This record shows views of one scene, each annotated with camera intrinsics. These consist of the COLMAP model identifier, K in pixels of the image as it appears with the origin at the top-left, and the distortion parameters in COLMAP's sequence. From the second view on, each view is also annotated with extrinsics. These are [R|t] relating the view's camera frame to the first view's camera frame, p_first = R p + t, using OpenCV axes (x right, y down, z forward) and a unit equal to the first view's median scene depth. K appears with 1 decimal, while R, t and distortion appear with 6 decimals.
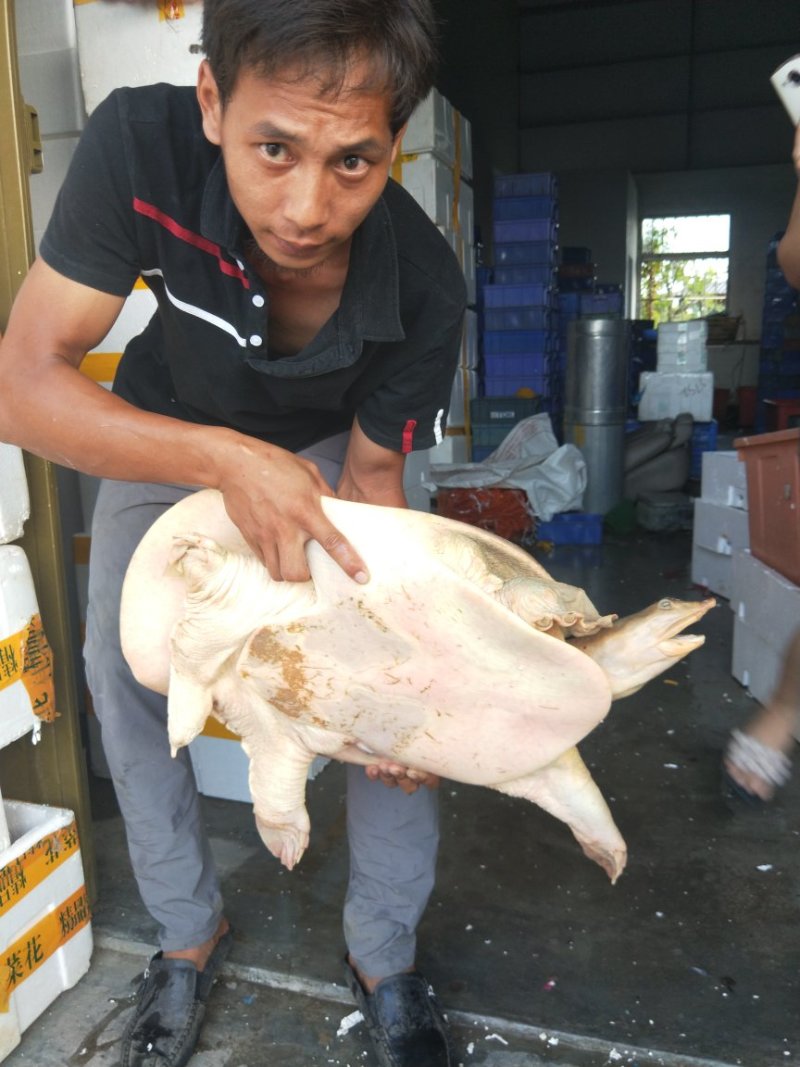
lens RADIAL K [[895.6, 0, 393.7], [0, 895.6, 551.5], [0, 0, 1]] dist [-0.023429, 0.010910]
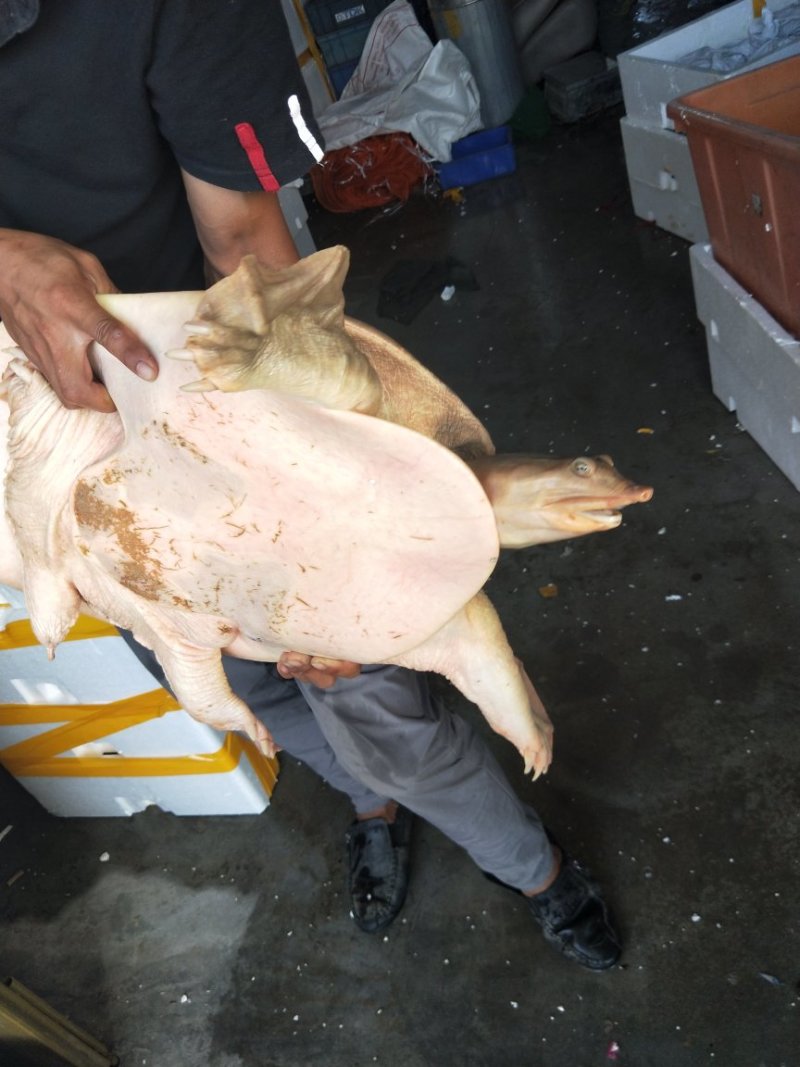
lens RADIAL K [[895.1, 0, 400.0], [0, 895.1, 533.5], [0, 0, 1]] dist [-0.018501, -0.003828]
pose [[0.941950, -0.332930, -0.043446, 0.185114], [0.317220, 0.840079, 0.440044, -0.415229], [-0.110006, -0.428282, 0.896924, 0.441945]]
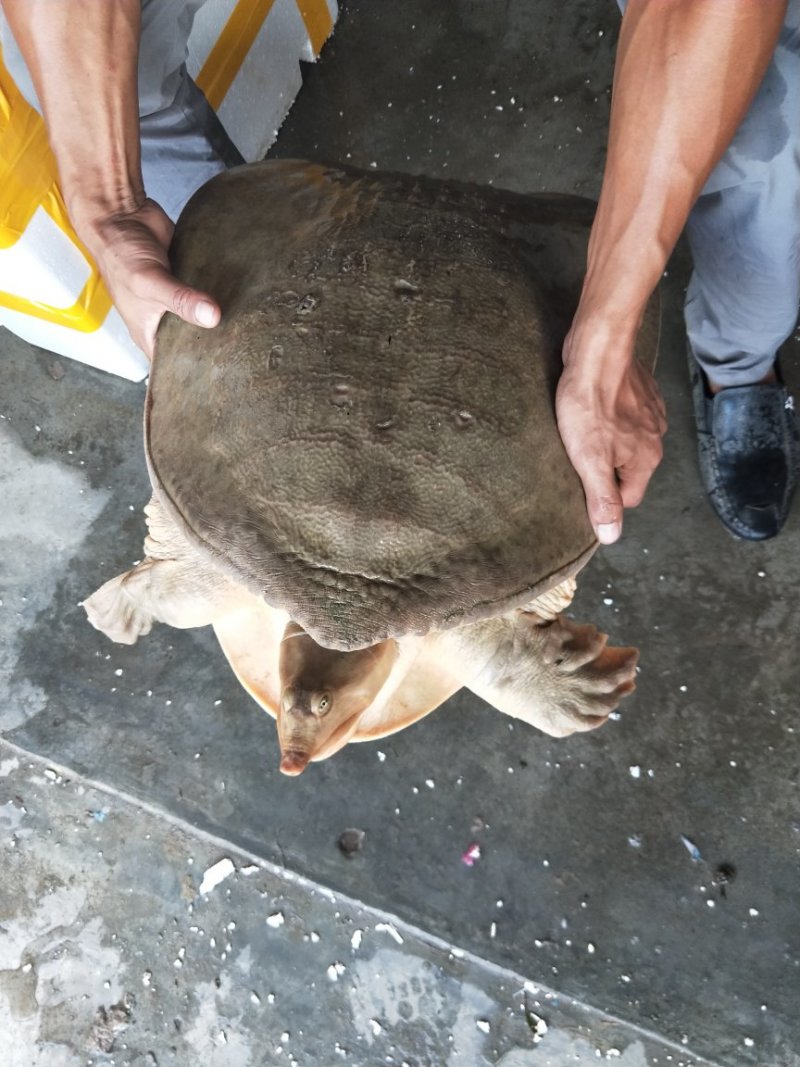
lens RADIAL K [[895.1, 0, 400.0], [0, 895.1, 533.5], [0, 0, 1]] dist [-0.018501, -0.003828]
pose [[0.989075, 0.021214, -0.145876, 0.217954], [0.119034, 0.468782, 0.875256, -0.288524], [0.086951, -0.883059, 0.461136, 0.888090]]
